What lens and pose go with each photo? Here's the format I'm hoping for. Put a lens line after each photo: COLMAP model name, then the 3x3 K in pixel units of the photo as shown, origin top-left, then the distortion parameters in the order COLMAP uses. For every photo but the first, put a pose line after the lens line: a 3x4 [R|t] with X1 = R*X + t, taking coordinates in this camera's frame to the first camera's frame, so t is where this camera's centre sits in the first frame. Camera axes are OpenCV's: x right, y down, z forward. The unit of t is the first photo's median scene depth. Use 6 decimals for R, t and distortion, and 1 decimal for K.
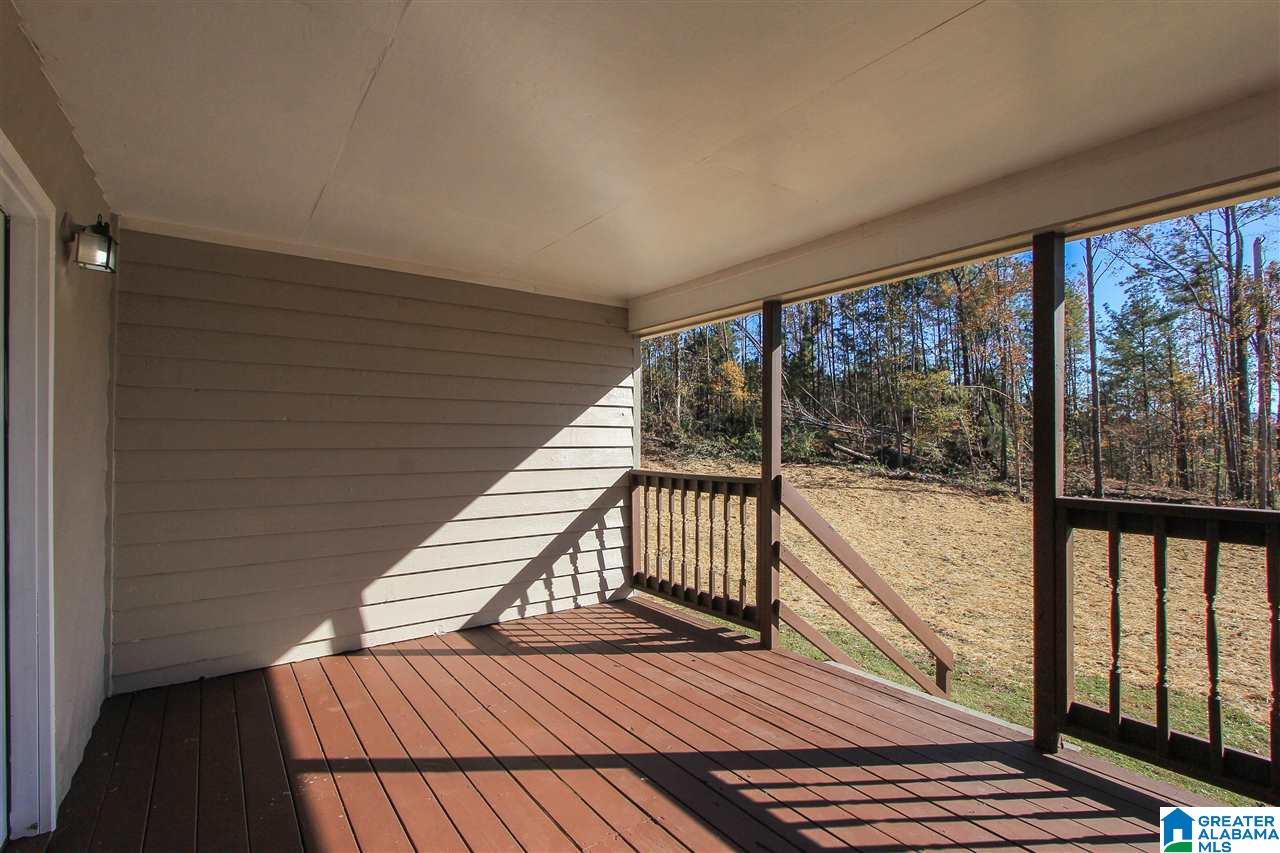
lens RADIAL K [[591.3, 0, 641.5], [0, 591.3, 431.5], [0, 0, 1]] dist [-0.018875, 0.002303]
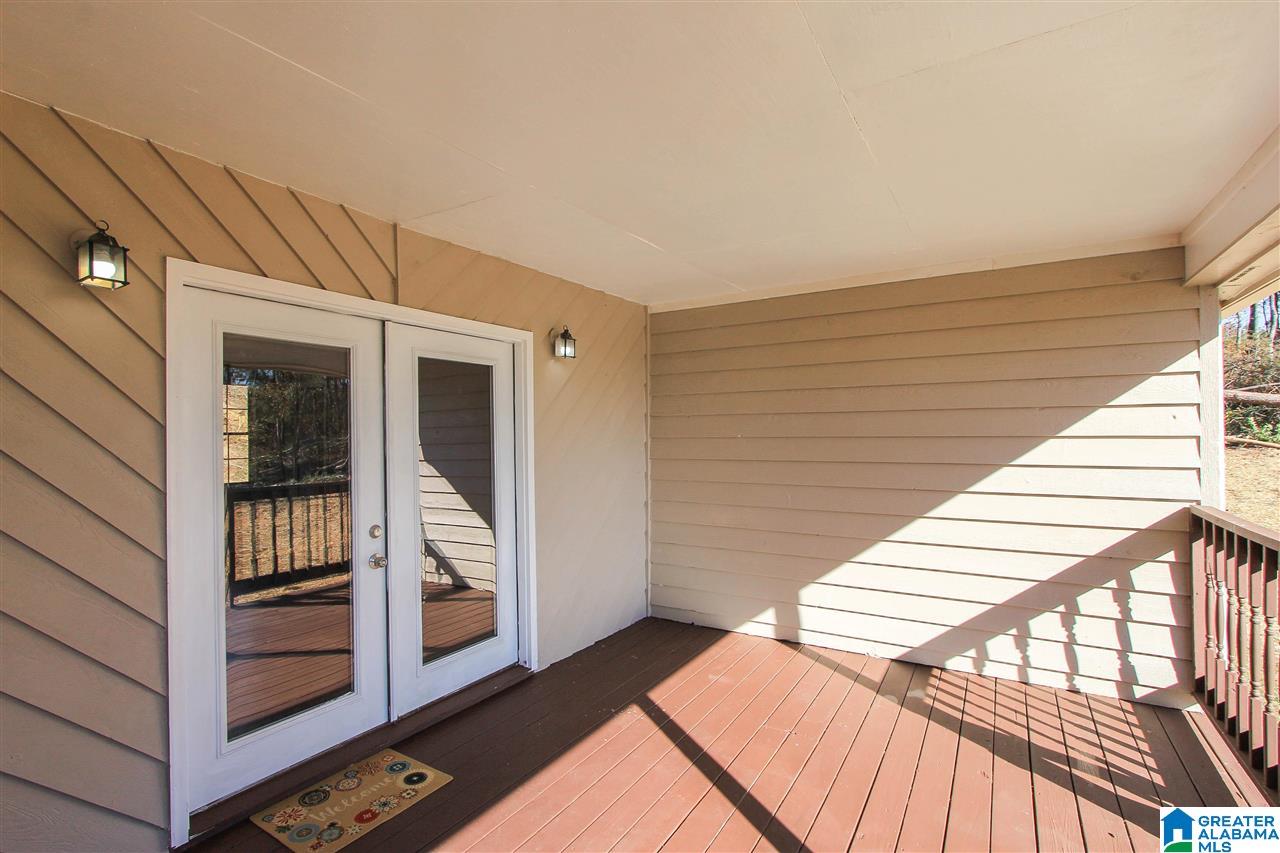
lens RADIAL K [[591.3, 0, 640.9], [0, 591.3, 428.2], [0, 0, 1]] dist [-0.018875, 0.002303]
pose [[0.372481, -0.012516, -0.927955, 0.381852], [0.020511, 0.999776, -0.005251, -0.028475], [0.927813, -0.017078, 0.372654, 0.276093]]
